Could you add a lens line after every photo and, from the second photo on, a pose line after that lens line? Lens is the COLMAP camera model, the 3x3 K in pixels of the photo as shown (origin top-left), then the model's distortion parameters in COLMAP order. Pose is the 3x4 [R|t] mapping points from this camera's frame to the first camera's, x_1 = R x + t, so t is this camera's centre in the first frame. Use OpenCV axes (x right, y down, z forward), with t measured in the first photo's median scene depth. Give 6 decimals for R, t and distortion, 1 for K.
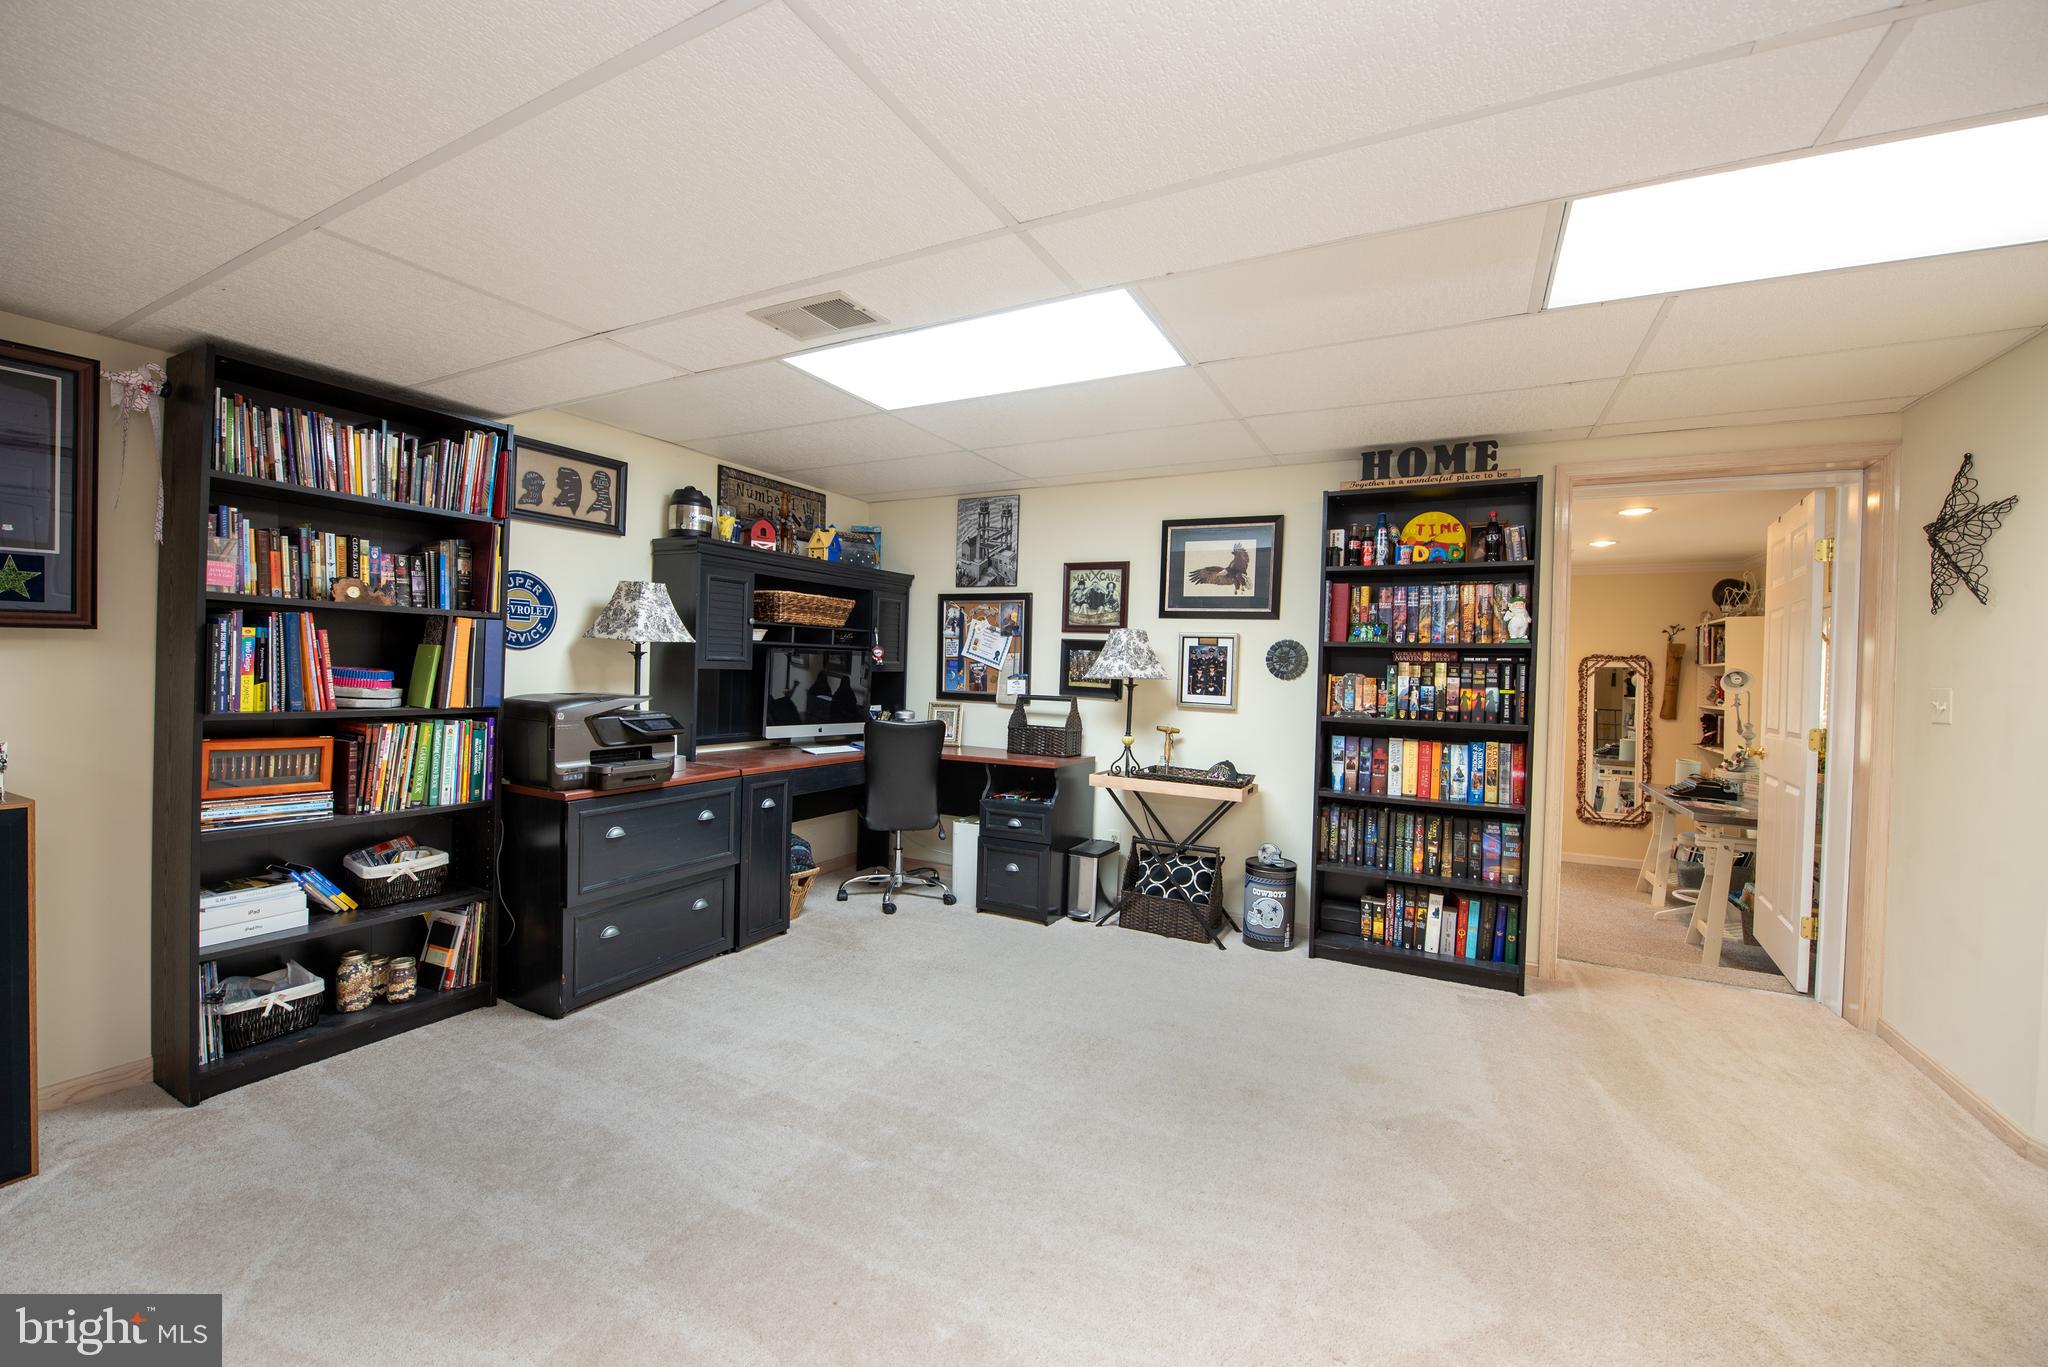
lens RADIAL K [[815.5, 0, 1016.5], [0, 815.5, 678.3], [0, 0, 1]] dist [-0.017441, -0.002160]
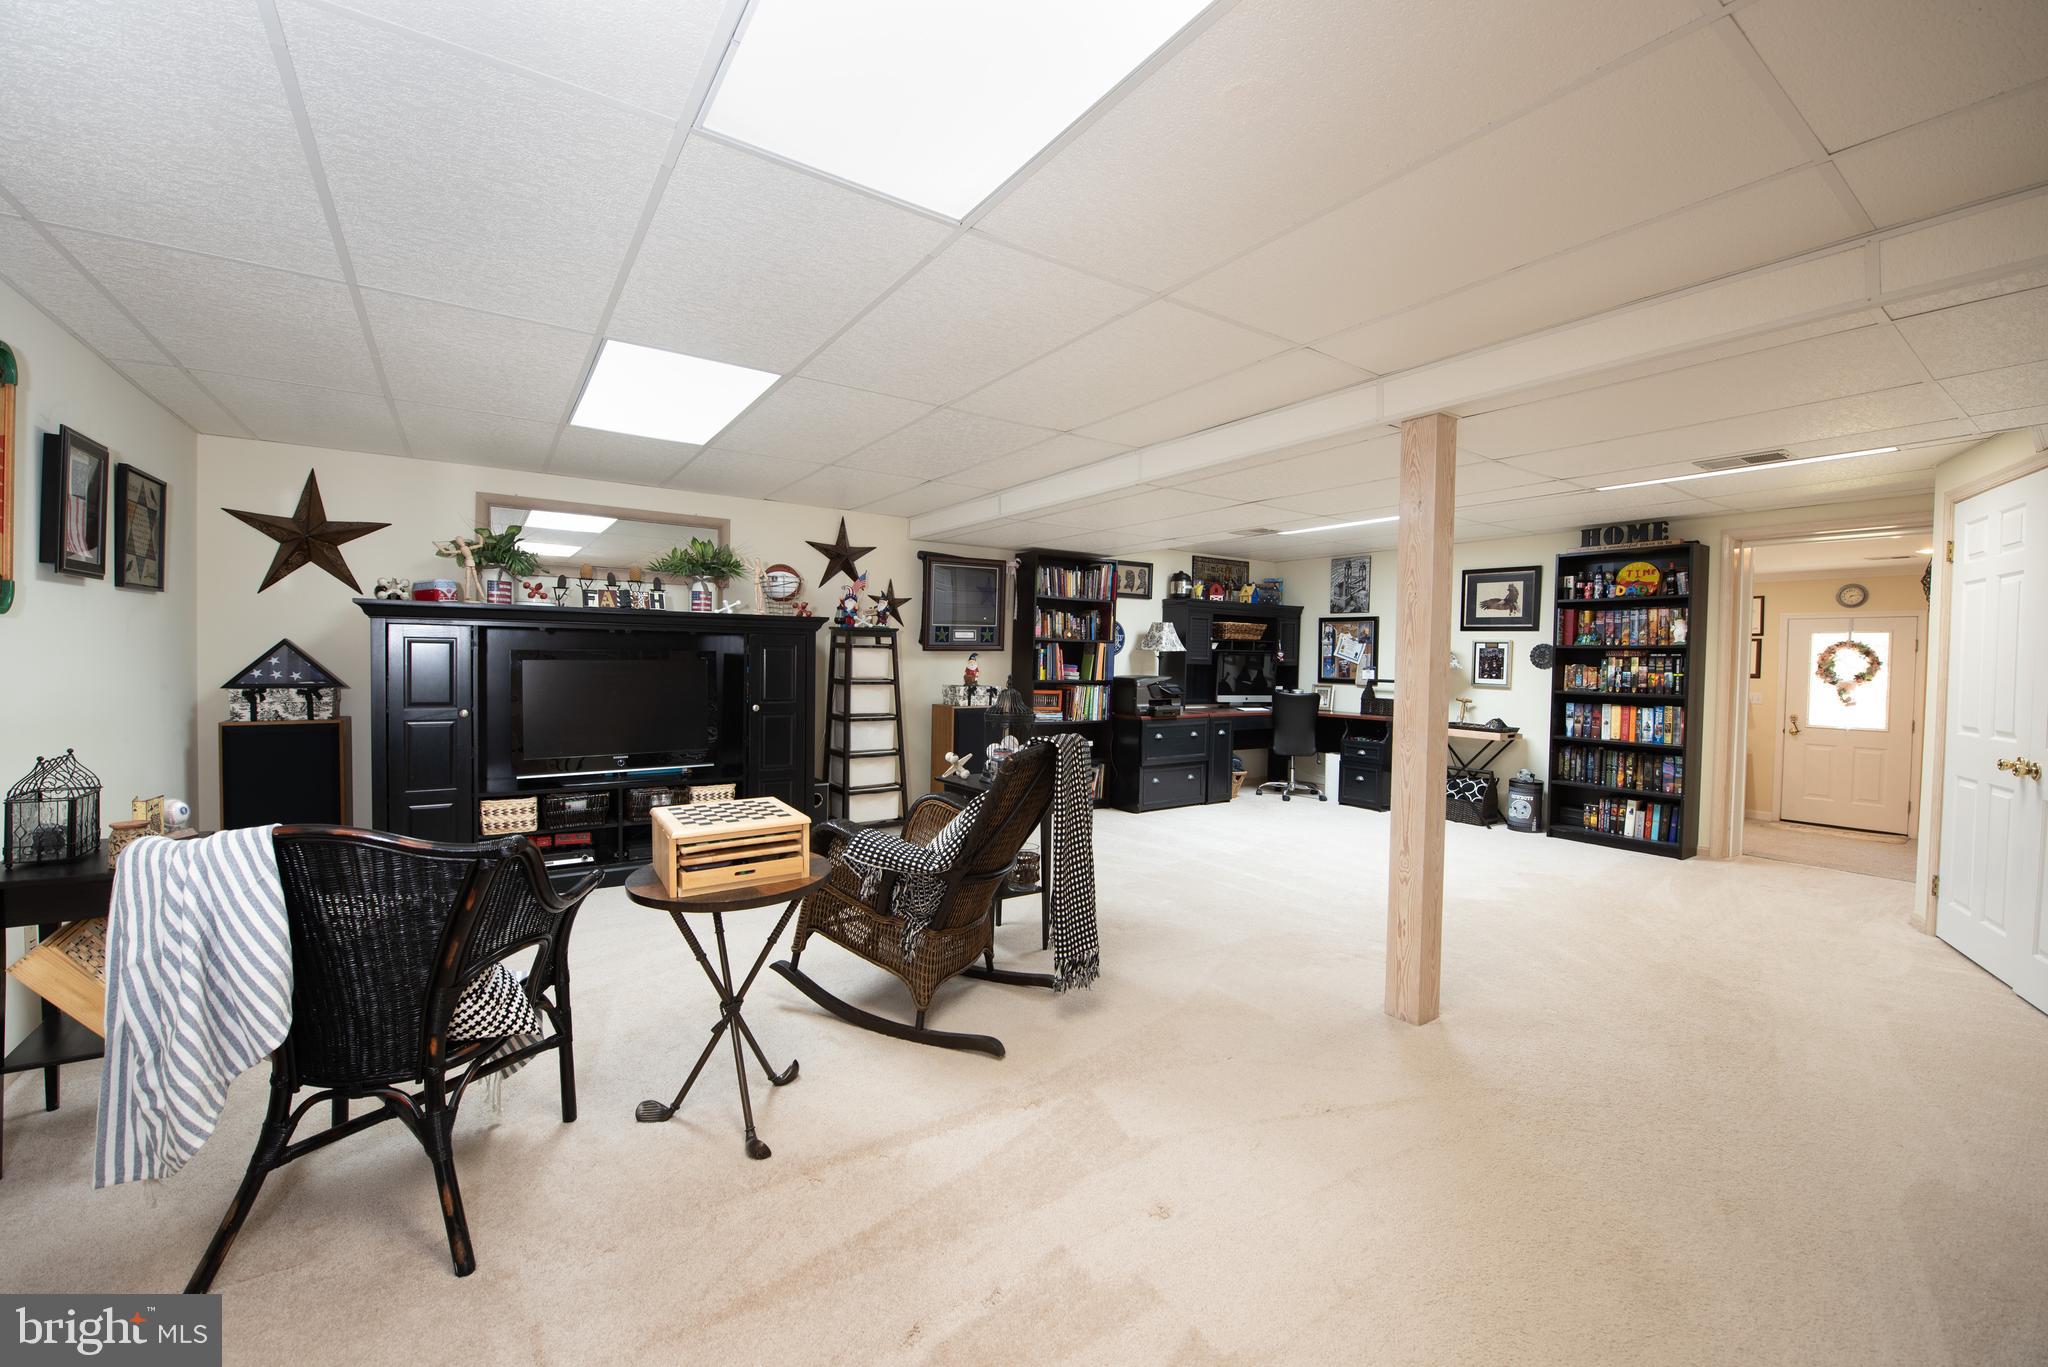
lens RADIAL K [[815.5, 0, 1020.6], [0, 815.5, 679.2], [0, 0, 1]] dist [-0.017441, -0.002160]
pose [[0.885672, 0.002109, -0.464306, 0.182752], [-0.000716, 0.999995, 0.003177, 0.020116], [0.464310, -0.002481, 0.885669, -0.997540]]
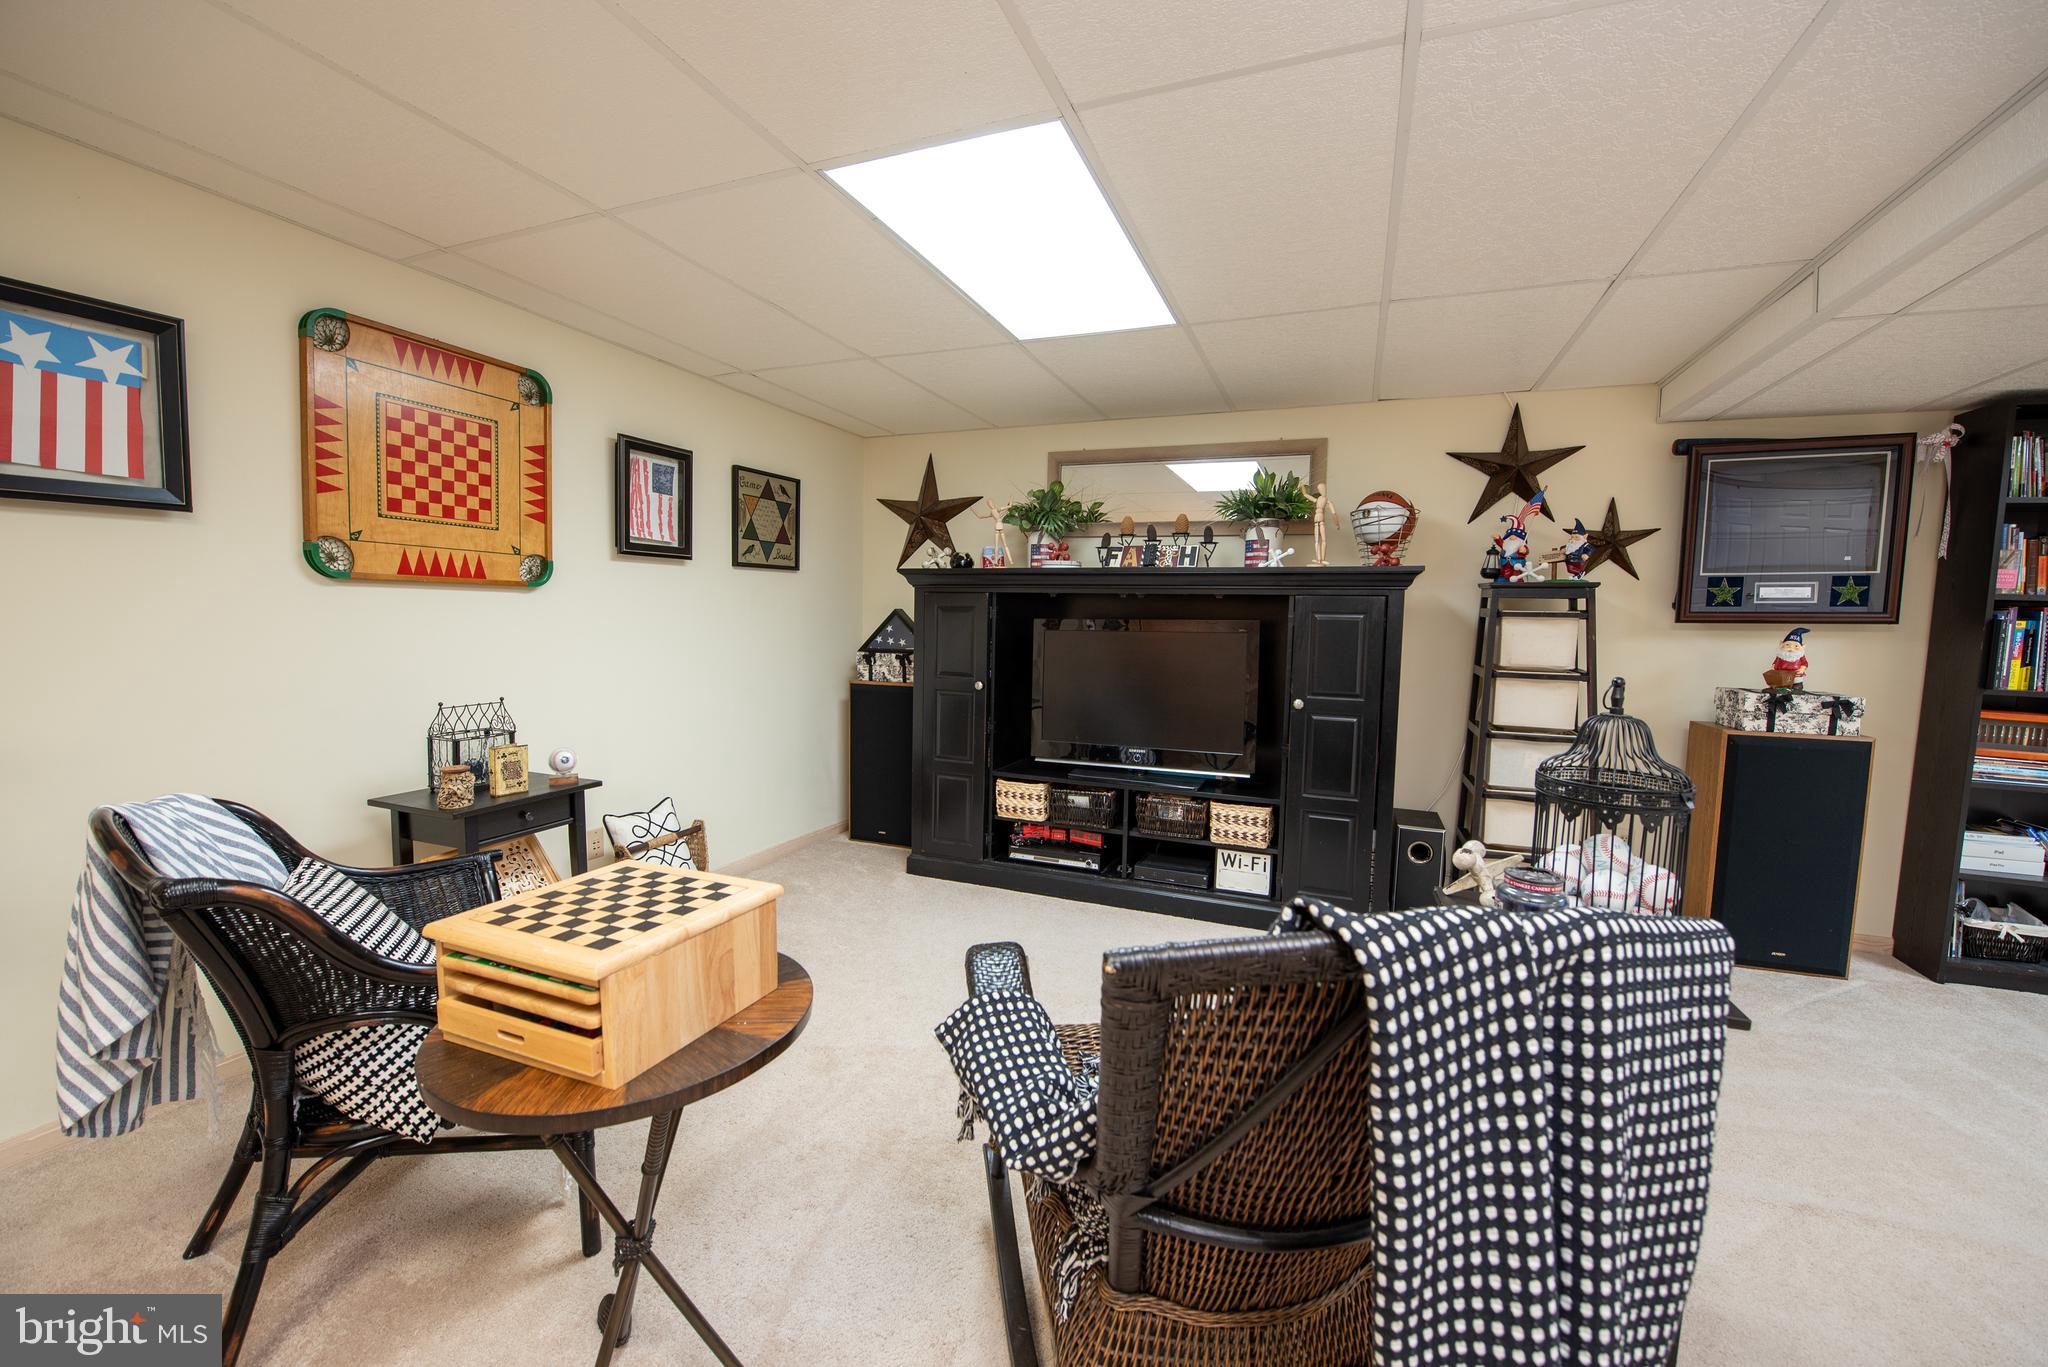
lens RADIAL K [[815.5, 0, 1013.8], [0, 815.5, 677.7], [0, 0, 1]] dist [-0.017441, -0.002160]
pose [[0.107618, 0.052553, -0.992802, 0.048919], [-0.030120, 0.998316, 0.049580, 0.006378], [0.993736, 0.024567, 0.109020, -0.432000]]
